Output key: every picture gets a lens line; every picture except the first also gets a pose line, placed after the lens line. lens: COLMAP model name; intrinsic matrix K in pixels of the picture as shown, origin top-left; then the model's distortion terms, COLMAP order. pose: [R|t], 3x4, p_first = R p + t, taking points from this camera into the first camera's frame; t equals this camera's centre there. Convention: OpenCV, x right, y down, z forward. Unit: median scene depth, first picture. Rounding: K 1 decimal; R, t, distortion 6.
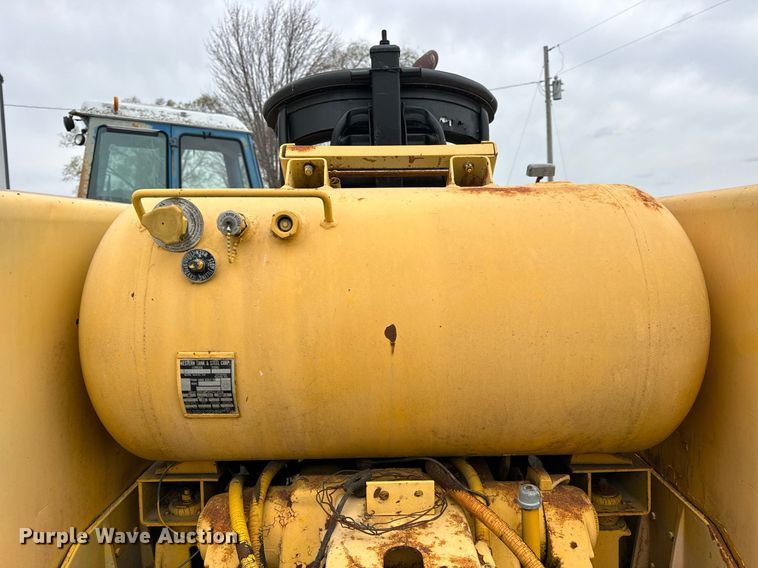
lens RADIAL K [[543.3, 0, 381.4], [0, 543.3, 277.5], [0, 0, 1]] dist [0.050206, -0.052336]
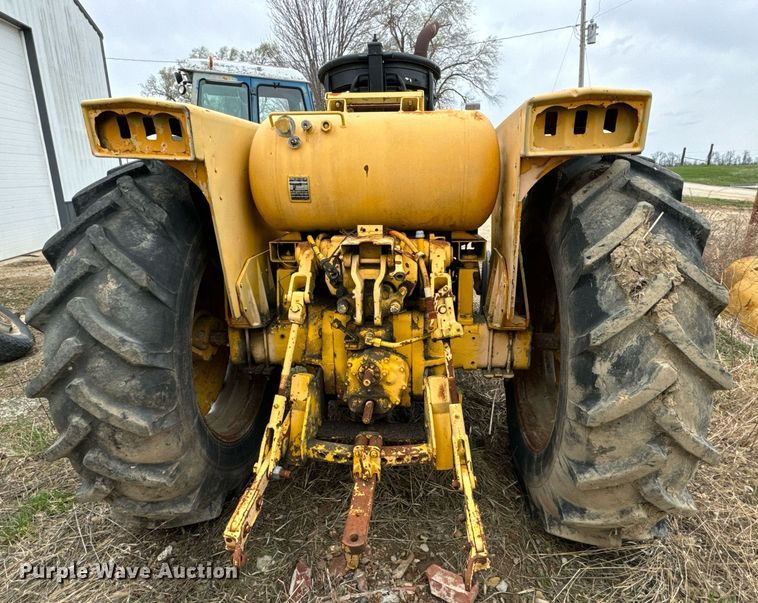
lens RADIAL K [[483.9, 0, 383.8], [0, 483.9, 306.5], [0, 0, 1]] dist [-0.001809, 0.000484]
pose [[0.996353, 0.024492, -0.081732, 0.213858], [-0.009322, 0.983429, 0.181052, 0.232237], [0.084812, -0.179630, 0.980071, -0.977265]]
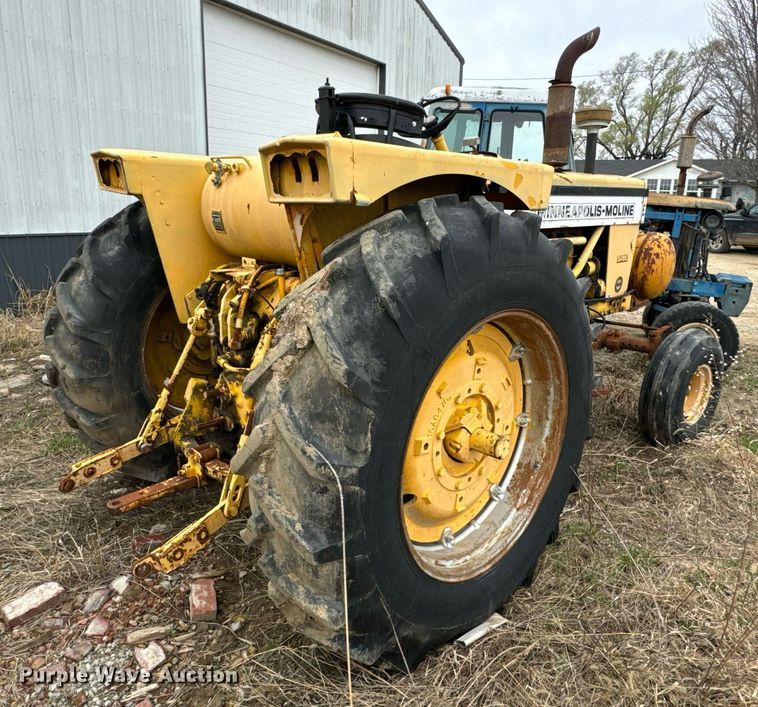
lens RADIAL K [[583.2, 0, 383.1], [0, 583.2, 342.4], [0, 0, 1]] dist [0.001994, 0.001803]
pose [[0.705739, 0.206321, -0.677765, 1.910577], [-0.105596, 0.976603, 0.187337, 0.106010], [0.700559, -0.060642, 0.711013, -0.526200]]
